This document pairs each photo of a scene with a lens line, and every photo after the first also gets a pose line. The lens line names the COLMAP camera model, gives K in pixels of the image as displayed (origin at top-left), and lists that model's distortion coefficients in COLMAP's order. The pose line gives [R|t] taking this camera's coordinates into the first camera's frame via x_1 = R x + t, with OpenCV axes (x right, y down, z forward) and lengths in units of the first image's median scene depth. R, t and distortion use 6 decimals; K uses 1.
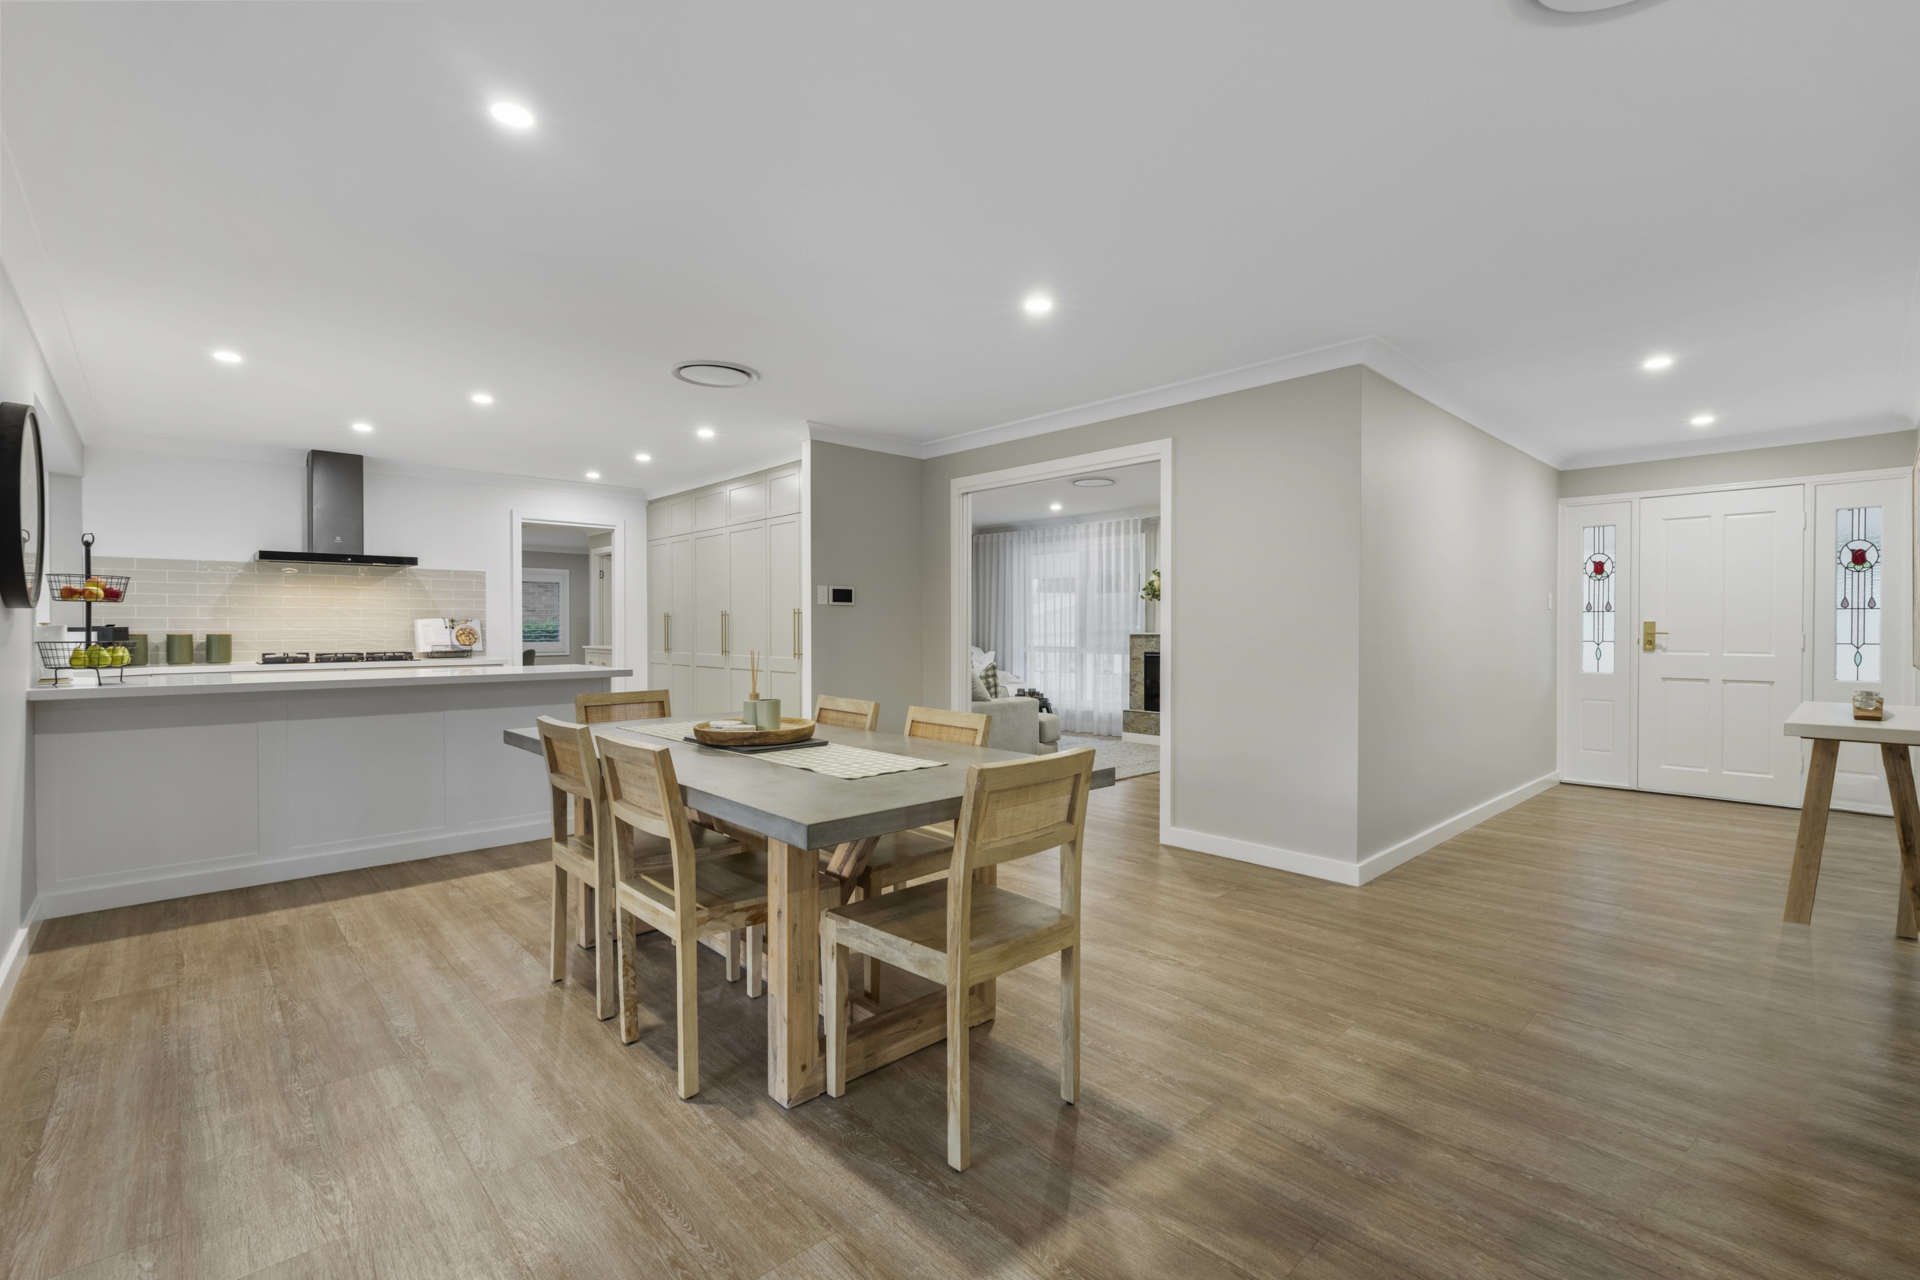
lens RADIAL K [[843.7, 0, 982.8], [0, 843.7, 641.7], [0, 0, 1]] dist [-0.029082, 0.000129]
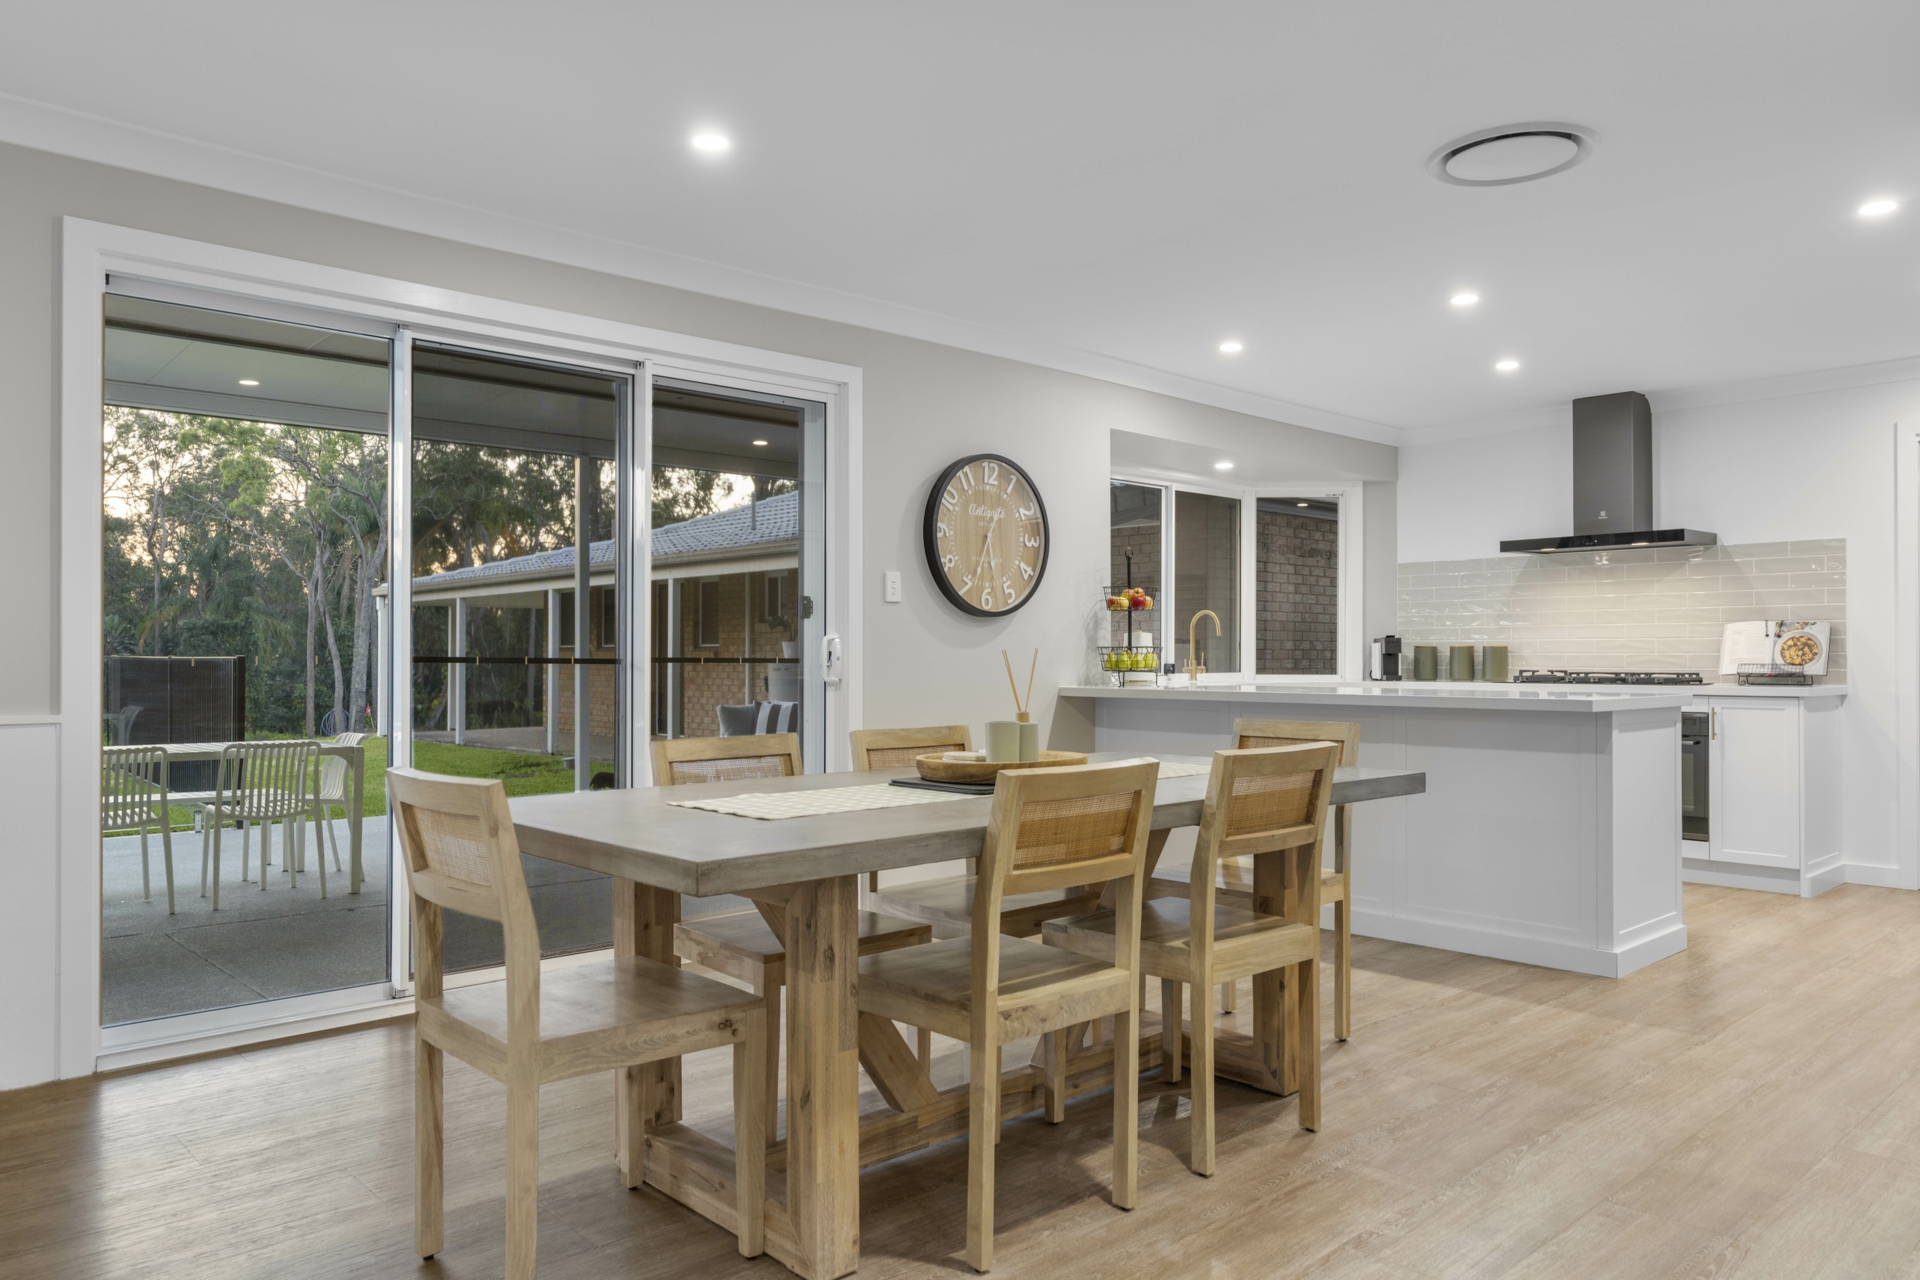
lens RADIAL K [[1321.0, 0, 960.0], [0, 1321.0, 640.0], [0, 0, 1]] dist [0.005354, -0.004182]
pose [[-0.024846, -0.010092, -0.999640, 0.398304], [-0.016167, 0.999822, -0.009692, 0.006350], [0.999561, 0.015921, -0.025004, 0.477939]]
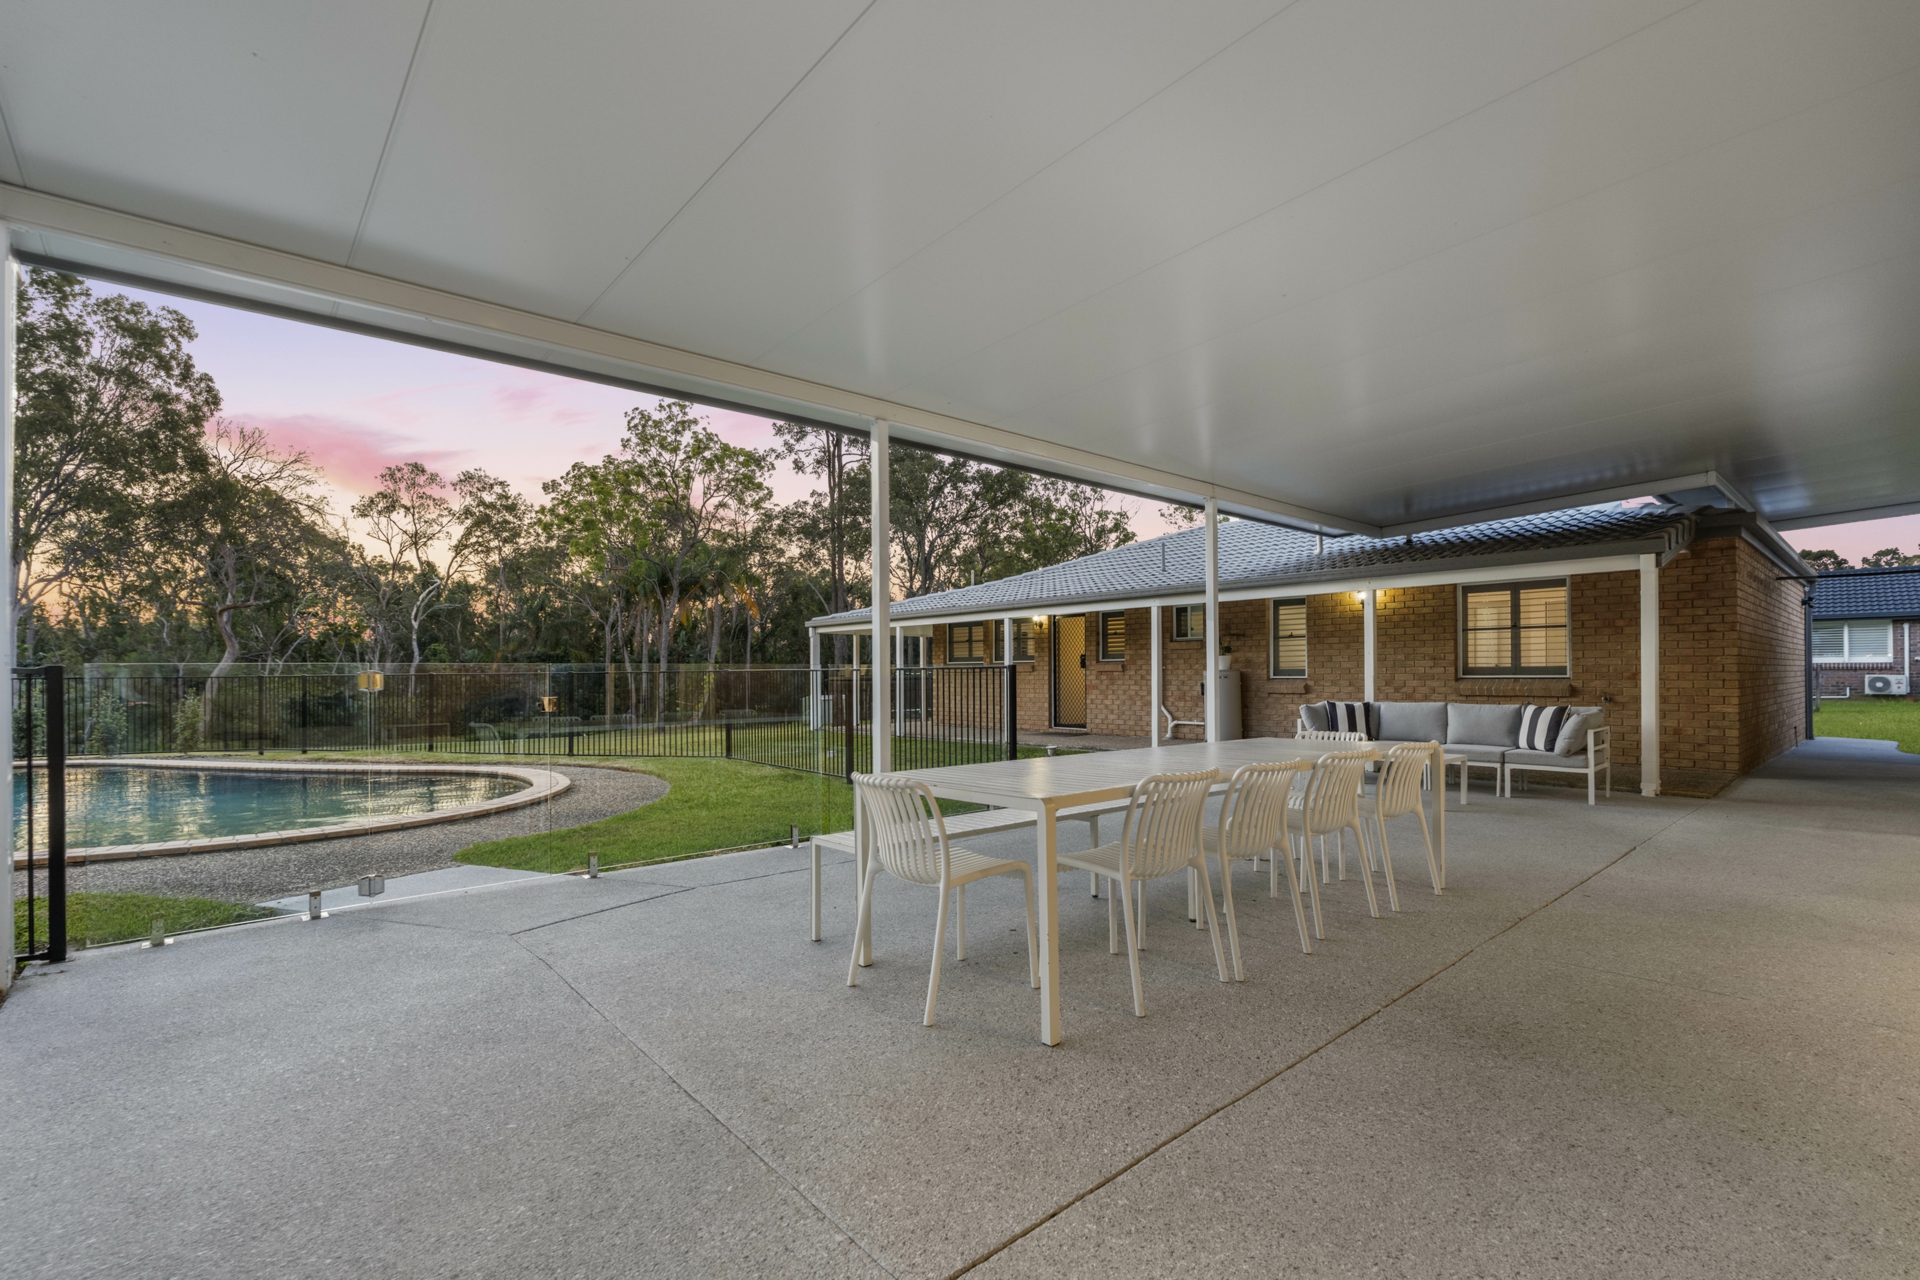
lens RADIAL K [[862.5, 0, 959.0], [0, 862.5, 671.9], [0, 0, 1]] dist [-0.001992, -0.000112]
pose [[-0.039390, 0.000040, -0.999224, 0.028517], [-0.009491, 0.999955, 0.000414, 0.035320], [0.999179, 0.009500, -0.039388, -0.505834]]
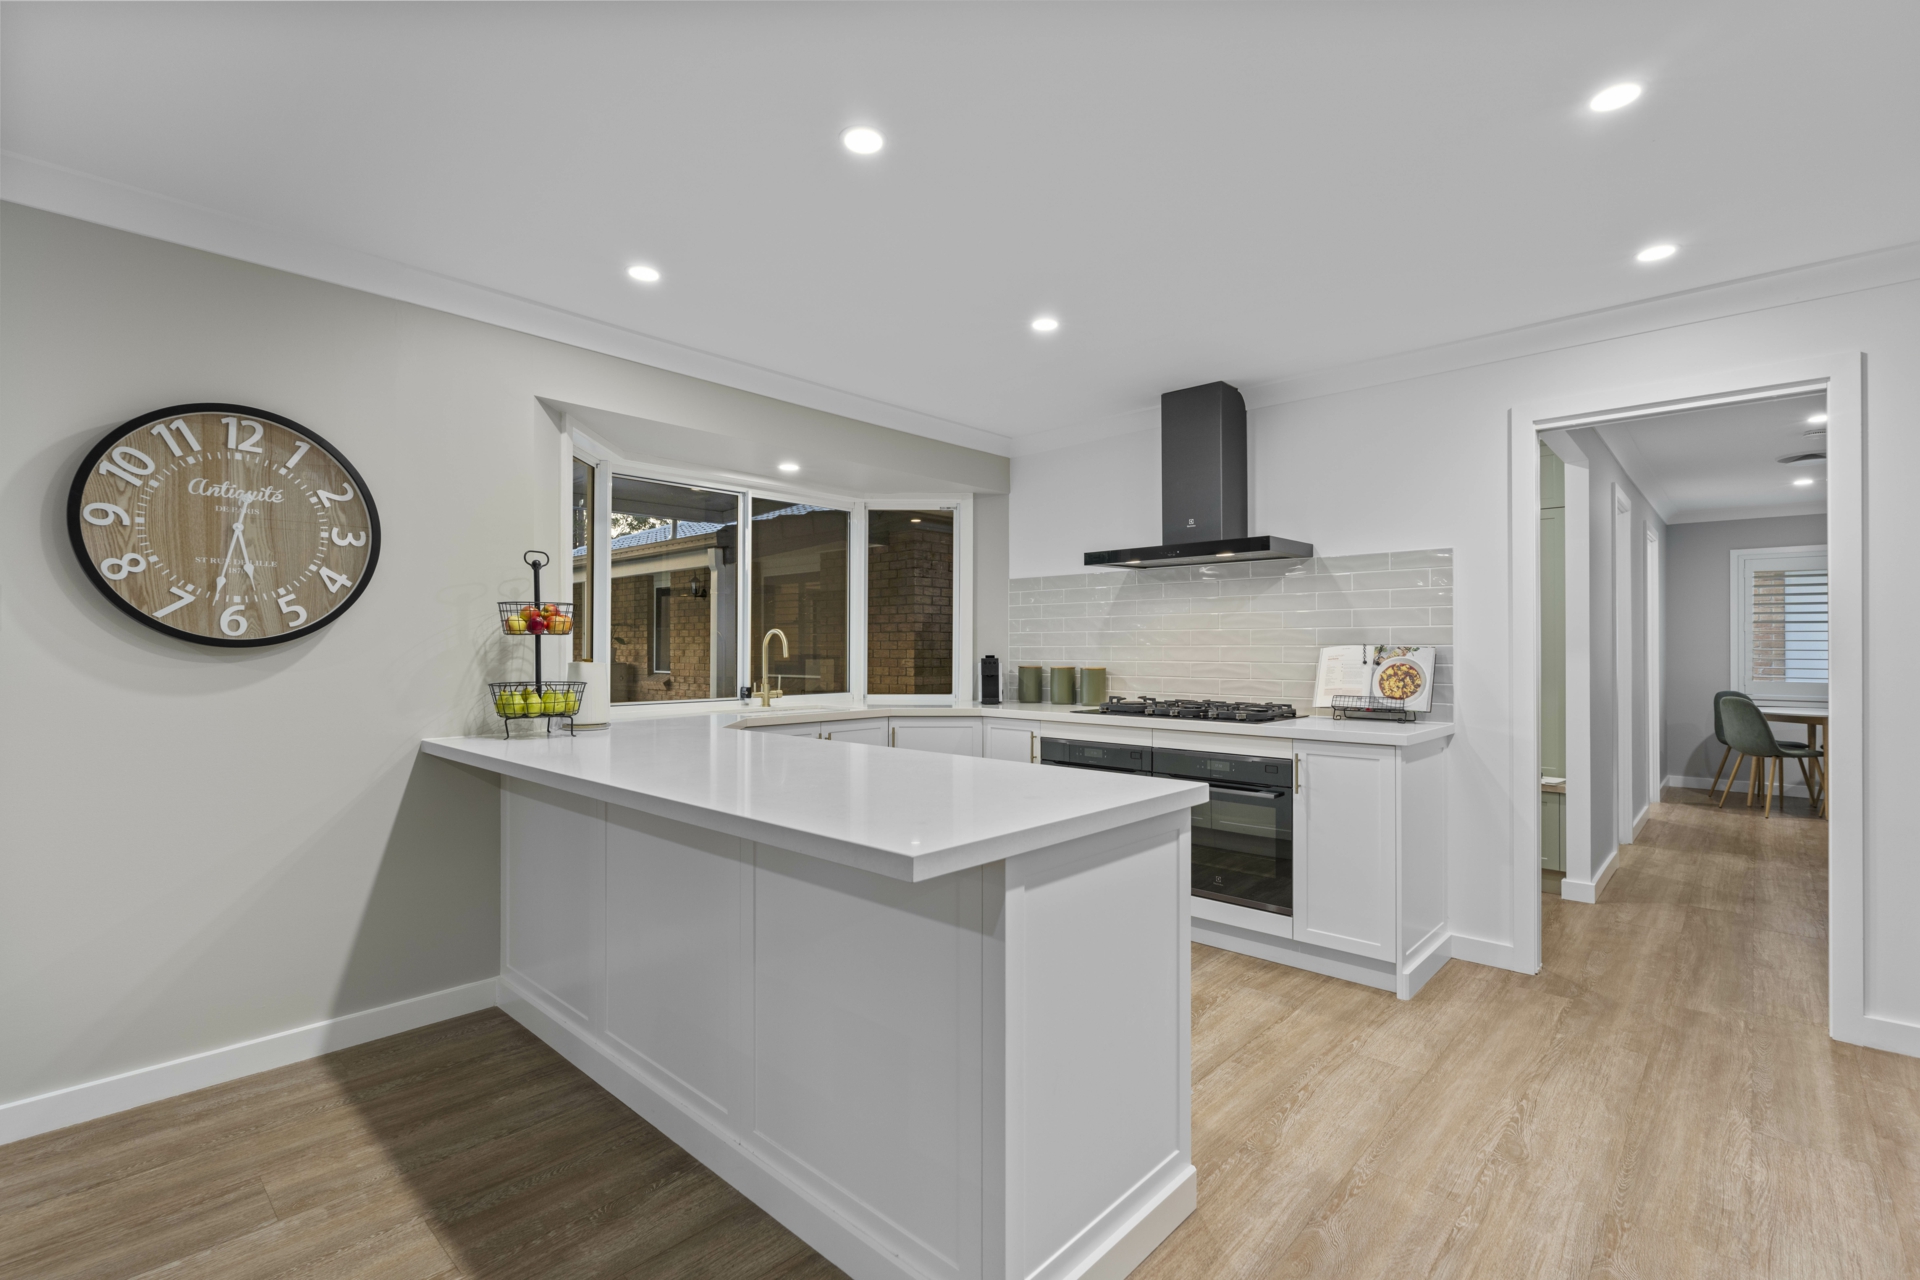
lens RADIAL K [[875.4, 0, 960.0], [0, 875.4, 640.0], [0, 0, 1]] dist [-0.003418, -0.000082]
pose [[0.049044, -0.007235, -0.998770, -0.115706], [-0.015445, 0.999849, -0.008001, -0.025667], [0.998677, 0.015819, 0.048925, 0.806047]]
